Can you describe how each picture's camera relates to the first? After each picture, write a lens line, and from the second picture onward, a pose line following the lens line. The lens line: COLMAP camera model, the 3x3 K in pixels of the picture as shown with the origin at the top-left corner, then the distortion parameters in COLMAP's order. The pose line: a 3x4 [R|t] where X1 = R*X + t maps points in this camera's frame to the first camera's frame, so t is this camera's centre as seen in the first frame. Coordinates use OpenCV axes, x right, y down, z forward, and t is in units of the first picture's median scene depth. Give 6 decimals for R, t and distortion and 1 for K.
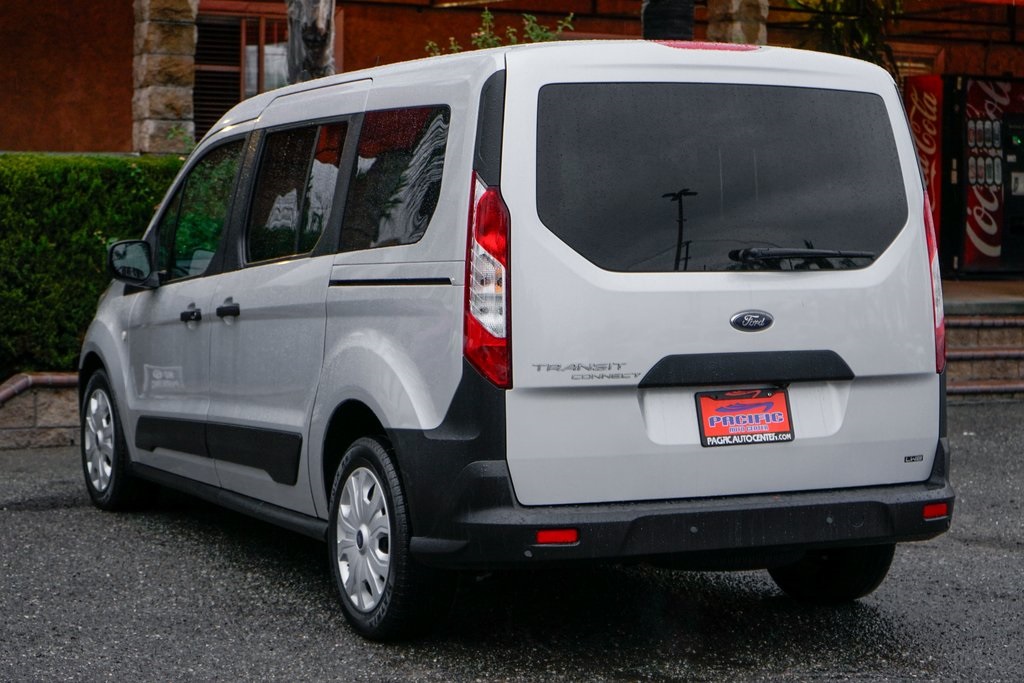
lens RADIAL K [[2159.8, 0, 508.8], [0, 2159.8, 338.3], [0, 0, 1]] dist [-0.120147, 0.000000]
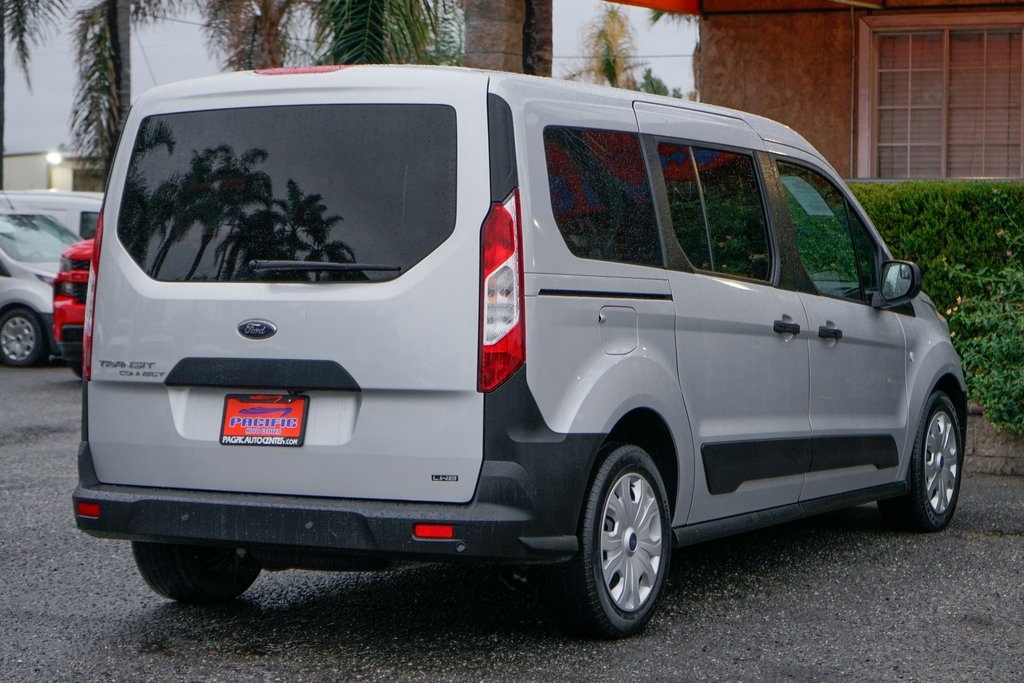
lens RADIAL K [[2305.5, 0, 513.3], [0, 2305.5, 343.6], [0, 0, 1]] dist [-0.176871, 0.000000]
pose [[0.611335, 0.027762, -0.790885, 1.078116], [-0.042208, 0.999106, 0.002445, -0.009058], [0.790245, 0.031887, 0.611960, 0.405049]]
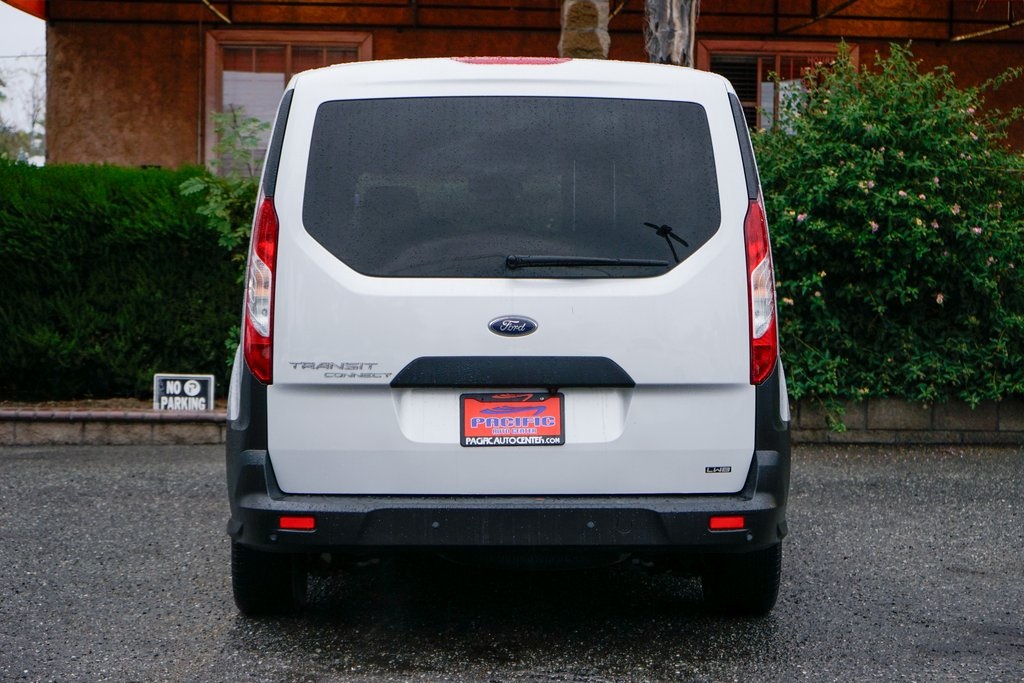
lens RADIAL K [[2001.4, 0, 511.3], [0, 2001.4, 342.8], [0, 0, 1]] dist [-0.079517, 0.000000]
pose [[0.917828, 0.019774, -0.396485, 0.487559], [-0.023710, 0.999706, -0.005028, 0.004701], [0.396269, 0.014015, 0.918028, 0.123004]]
